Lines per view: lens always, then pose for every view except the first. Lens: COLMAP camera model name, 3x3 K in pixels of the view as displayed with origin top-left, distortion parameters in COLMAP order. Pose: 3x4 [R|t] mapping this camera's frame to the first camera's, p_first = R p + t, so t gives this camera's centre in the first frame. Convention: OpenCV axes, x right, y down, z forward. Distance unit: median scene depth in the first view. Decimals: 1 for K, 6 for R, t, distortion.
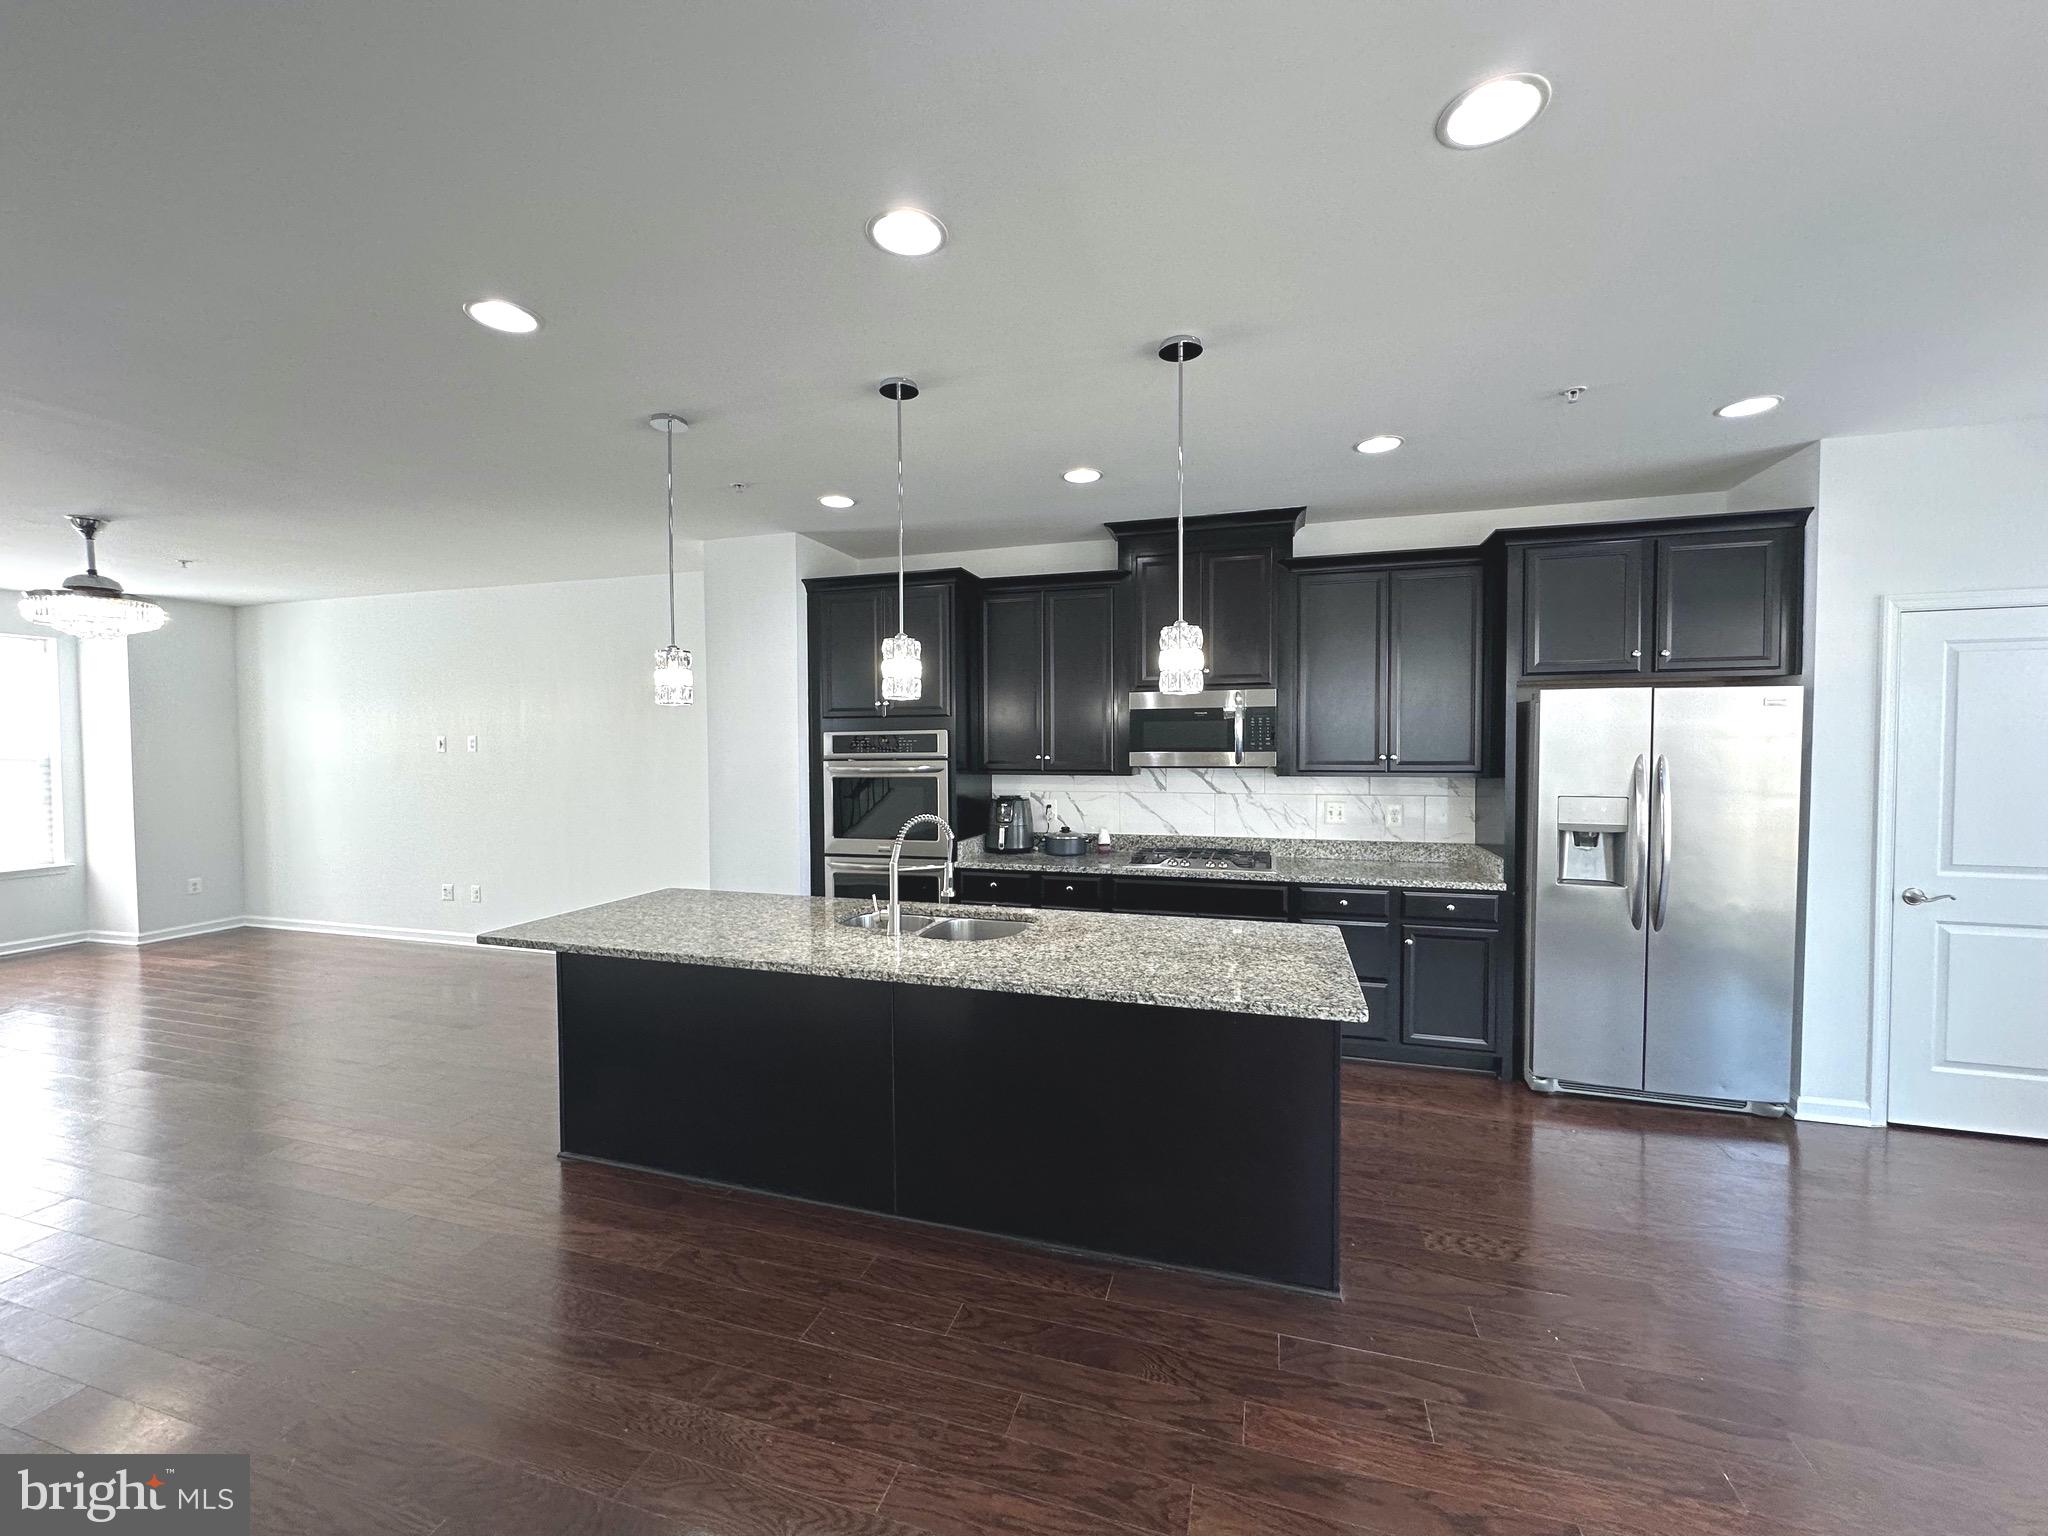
lens RADIAL K [[817.9, 0, 1027.1], [0, 817.9, 767.0], [0, 0, 1]] dist [-0.001697, 0.000044]
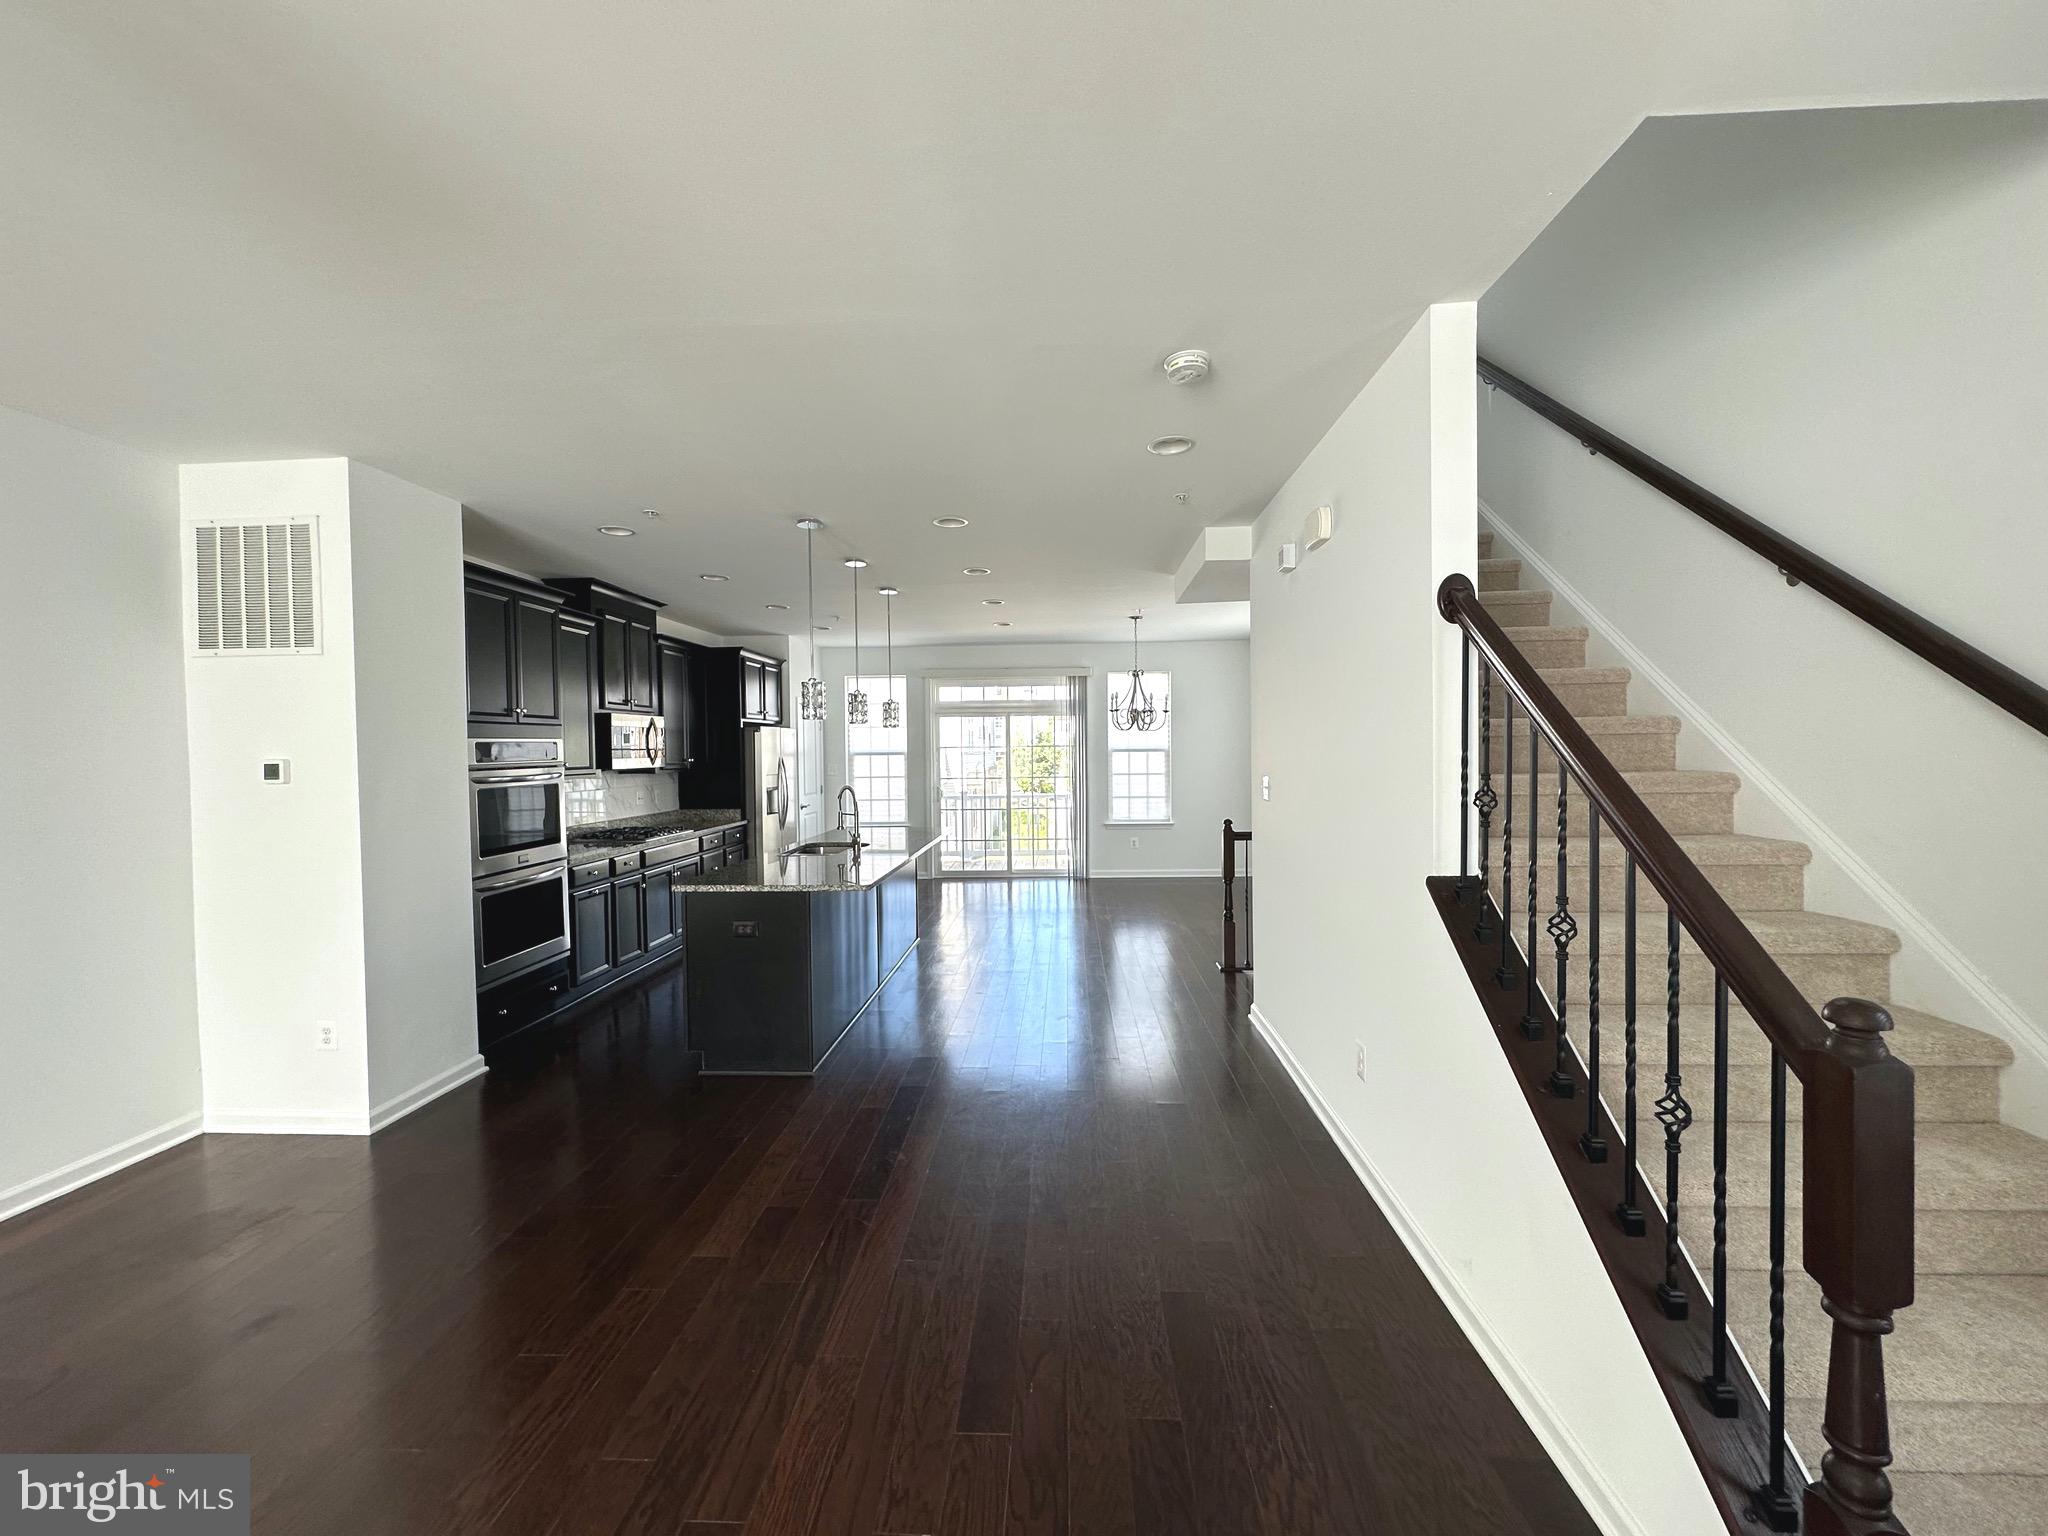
lens RADIAL K [[817.9, 0, 1027.1], [0, 817.9, 767.0], [0, 0, 1]] dist [-0.001697, 0.000044]
pose [[-0.242523, -0.014718, 0.970034, -1.635374], [0.042676, 0.998755, 0.025823, -0.012268], [-0.969207, 0.047659, -0.241593, 0.849131]]
